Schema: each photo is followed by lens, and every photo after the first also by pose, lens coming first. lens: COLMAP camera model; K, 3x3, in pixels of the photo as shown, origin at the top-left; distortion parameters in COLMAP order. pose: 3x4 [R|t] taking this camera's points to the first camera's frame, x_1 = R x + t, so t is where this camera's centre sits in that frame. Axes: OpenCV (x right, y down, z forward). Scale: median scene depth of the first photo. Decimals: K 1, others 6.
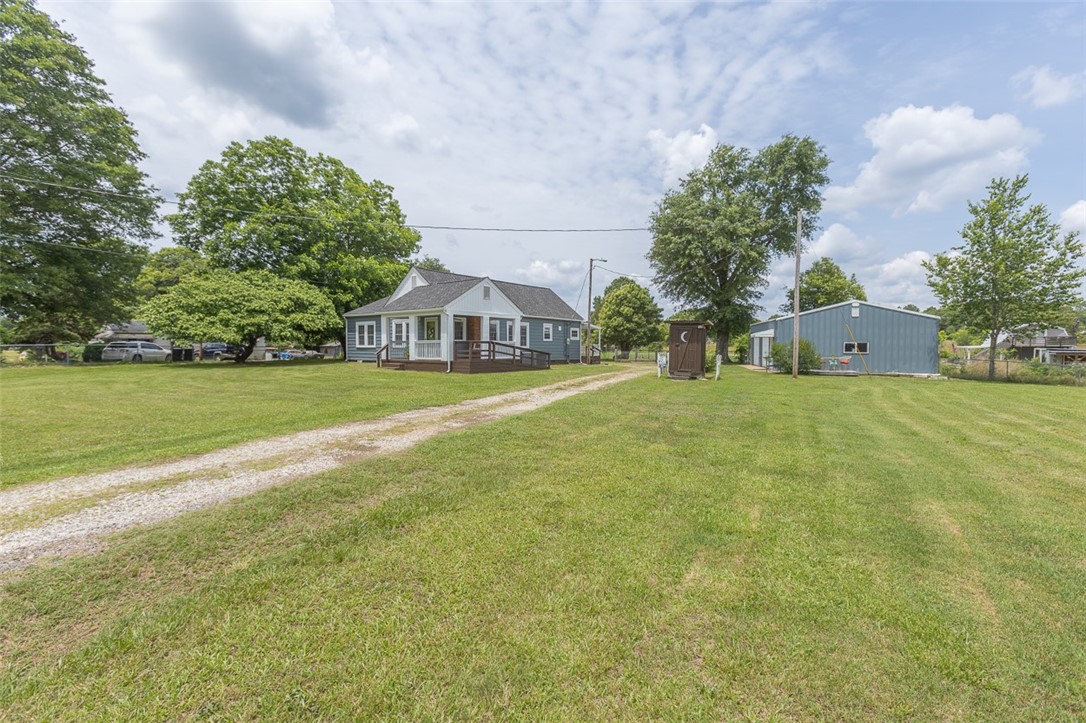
lens RADIAL K [[482.6, 0, 544.3], [0, 482.6, 354.9], [0, 0, 1]] dist [0.000360, 0.000279]
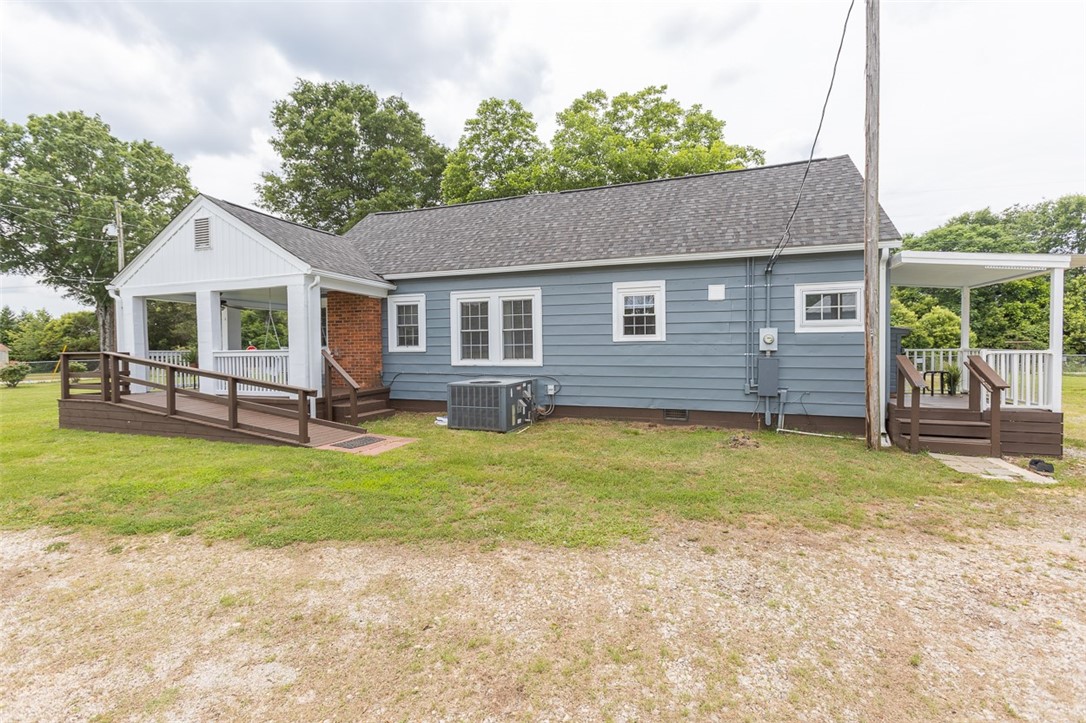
lens RADIAL K [[466.0, 0, 541.6], [0, 466.0, 336.6], [0, 0, 1]] dist [-0.000129, 0.000041]
pose [[0.292811, -0.013628, -0.956073, 0.297290], [-0.004100, 0.999871, -0.015508, -0.031409], [0.956161, 0.008461, 0.292718, 1.006897]]
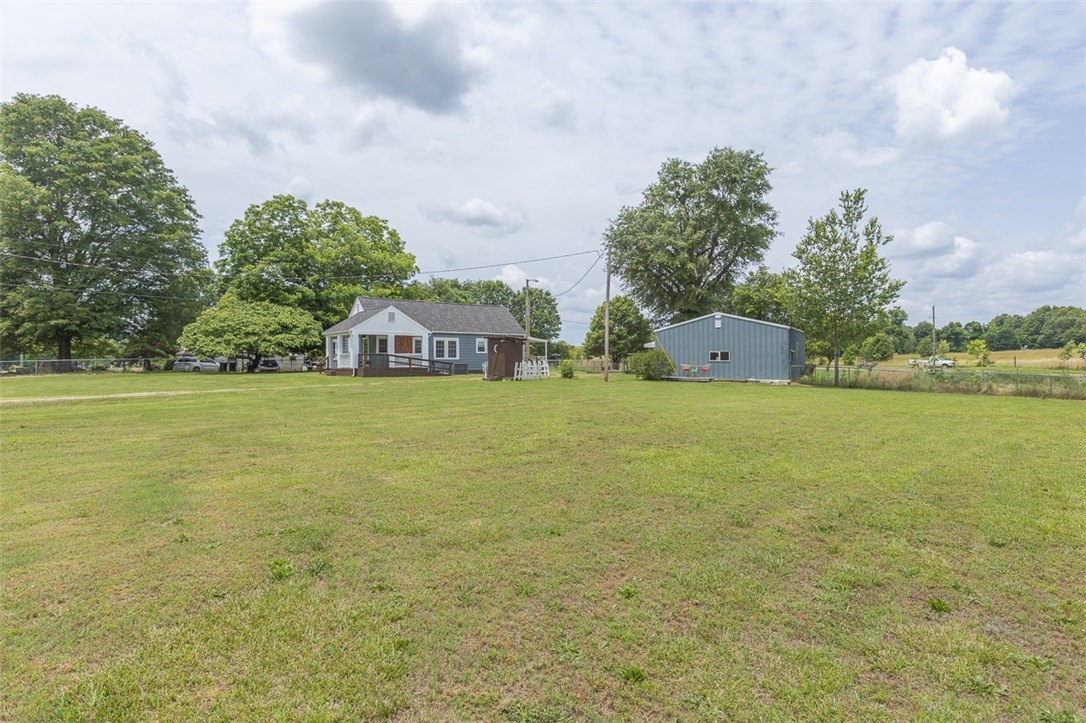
lens RADIAL K [[602.6, 0, 543.0], [0, 602.6, 361.5], [0, 0, 1]] dist [-0.004334, -0.000601]
pose [[0.963203, -0.006684, -0.268690, 0.622042], [0.001589, 0.999815, -0.019175, 0.021829], [0.268769, 0.018043, 0.963036, -0.398116]]
